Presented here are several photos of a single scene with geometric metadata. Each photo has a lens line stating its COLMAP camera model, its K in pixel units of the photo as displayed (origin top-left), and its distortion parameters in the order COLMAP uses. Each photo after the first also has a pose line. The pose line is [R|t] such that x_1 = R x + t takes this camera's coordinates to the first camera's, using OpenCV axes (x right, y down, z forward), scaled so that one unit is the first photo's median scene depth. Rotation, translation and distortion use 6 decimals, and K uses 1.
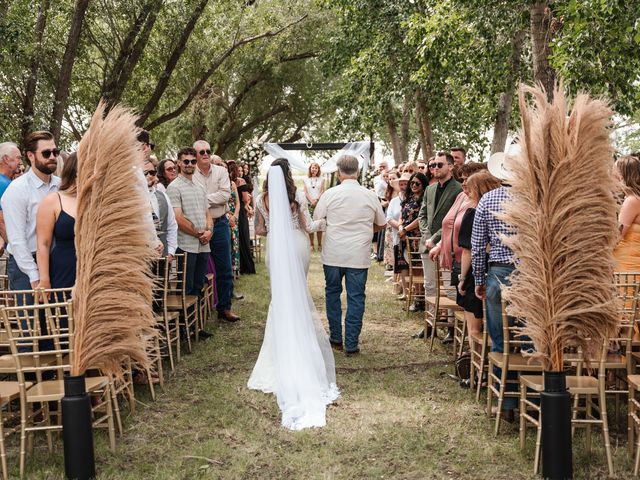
lens RADIAL K [[812.4, 0, 309.2], [0, 812.4, 238.8], [0, 0, 1]] dist [-0.012955, 0.003618]
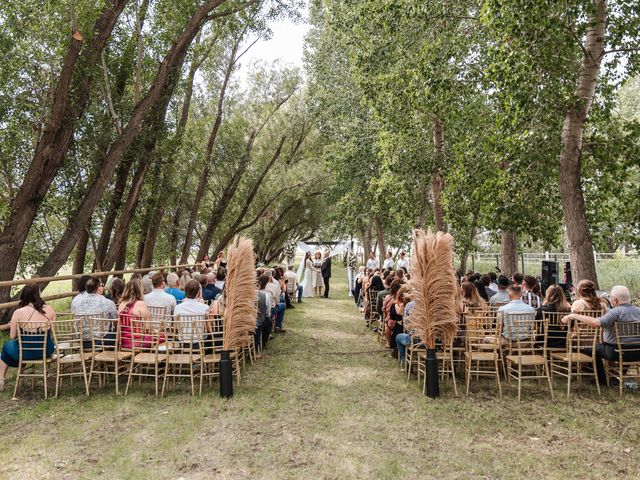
lens RADIAL K [[502.3, 0, 319.8], [0, 502.3, 219.1], [0, 0, 1]] dist [0.004122, -0.001105]
pose [[0.999903, 0.005874, 0.012602, -0.016120], [-0.004048, 0.990099, -0.140316, -0.001431], [-0.013301, 0.140251, 0.990027, -0.204706]]
